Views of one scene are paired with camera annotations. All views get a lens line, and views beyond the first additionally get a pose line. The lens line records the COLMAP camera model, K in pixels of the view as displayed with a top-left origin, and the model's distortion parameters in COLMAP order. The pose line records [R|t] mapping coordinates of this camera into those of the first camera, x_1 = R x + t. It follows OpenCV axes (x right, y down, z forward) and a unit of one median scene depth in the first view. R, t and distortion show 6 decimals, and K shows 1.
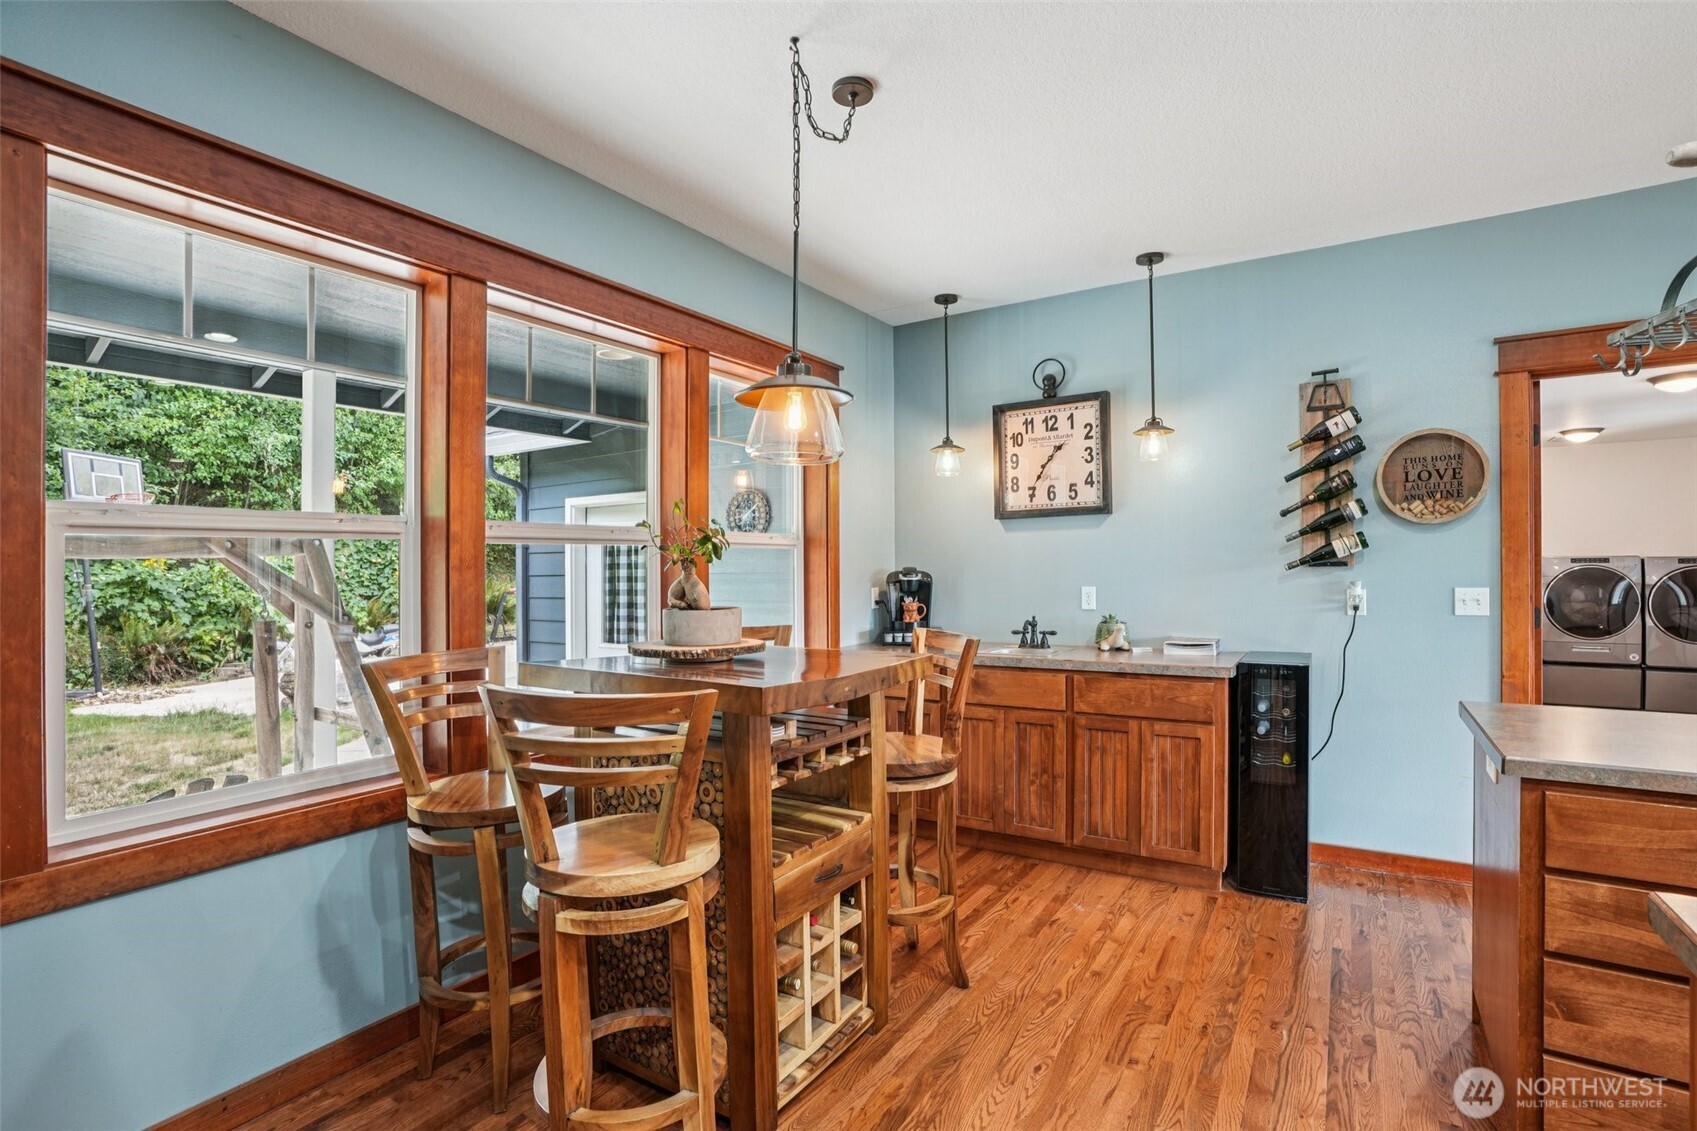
lens RADIAL K [[793.7, 0, 872.1], [0, 793.7, 568.2], [0, 0, 1]] dist [-0.066869, 0.022200]
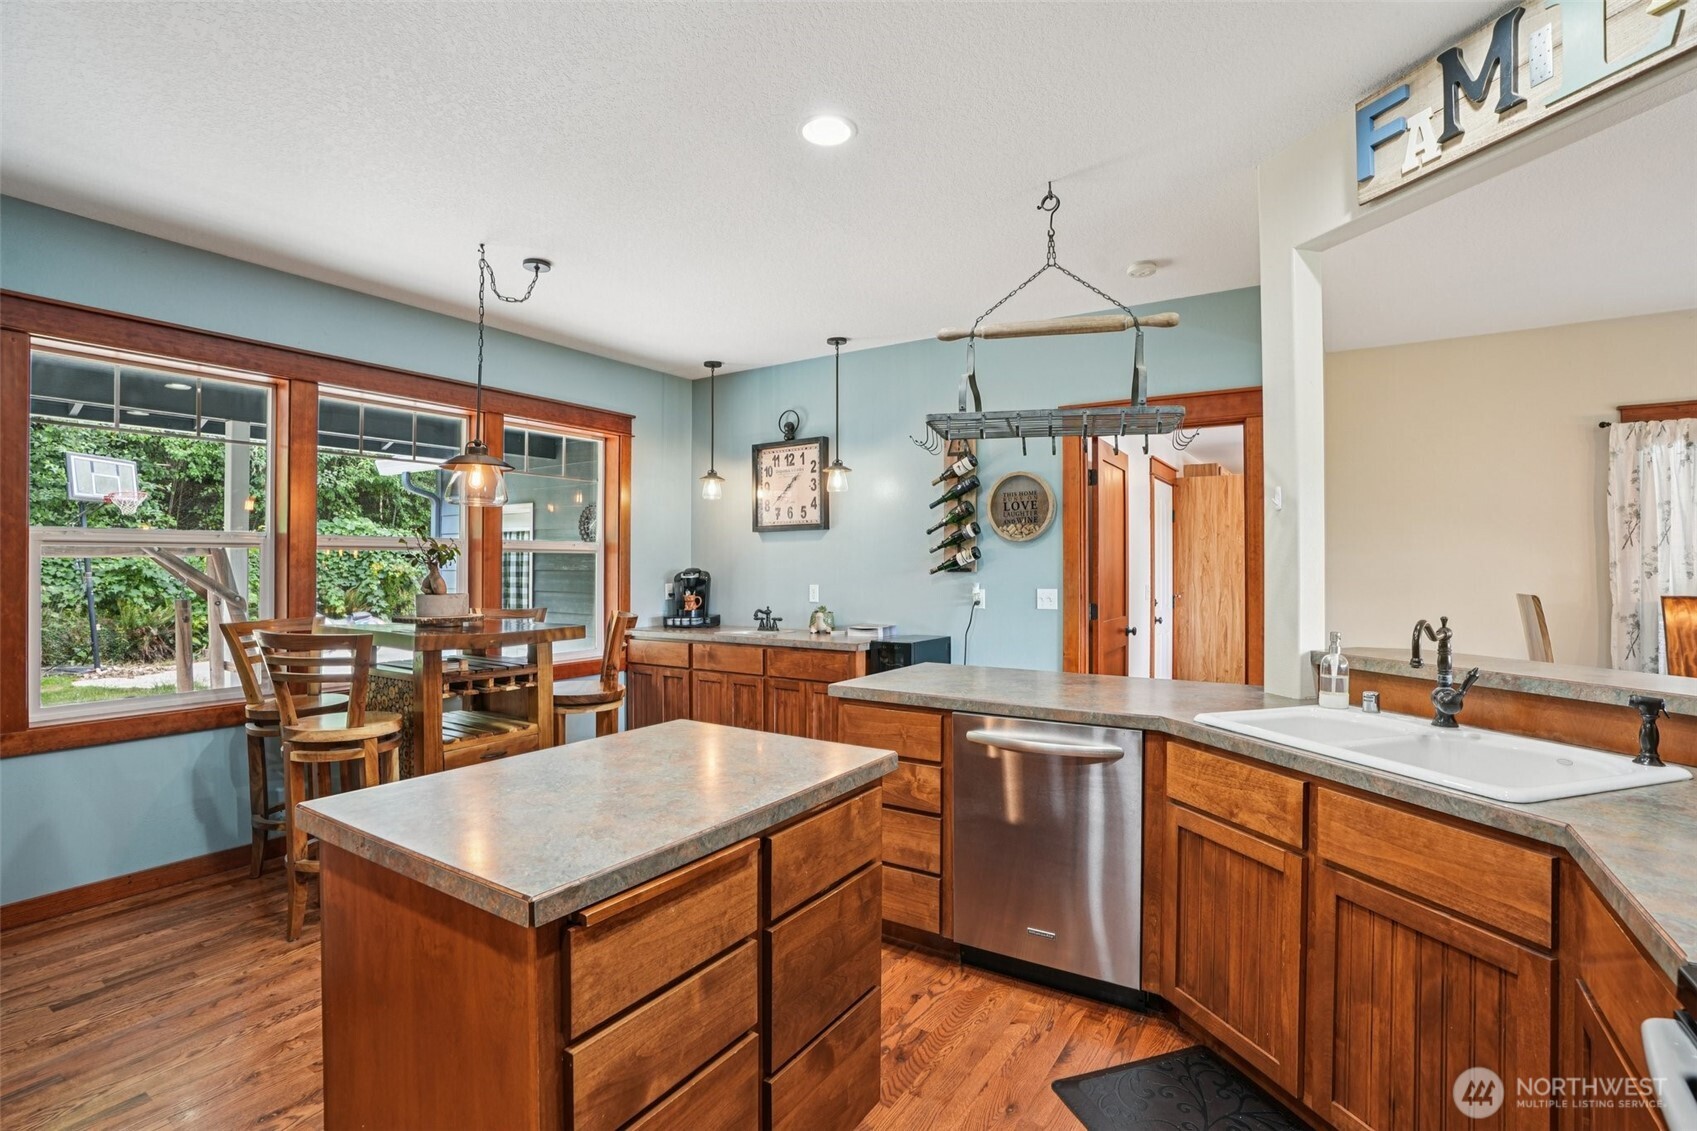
lens RADIAL K [[783.9, 0, 851.4], [0, 783.9, 569.8], [0, 0, 1]] dist [-0.063974, 0.022443]
pose [[0.999789, 0.012741, -0.016123, 0.399099], [-0.012652, 0.999904, 0.005599, -0.010703], [0.016193, -0.005394, 0.999854, -0.336325]]
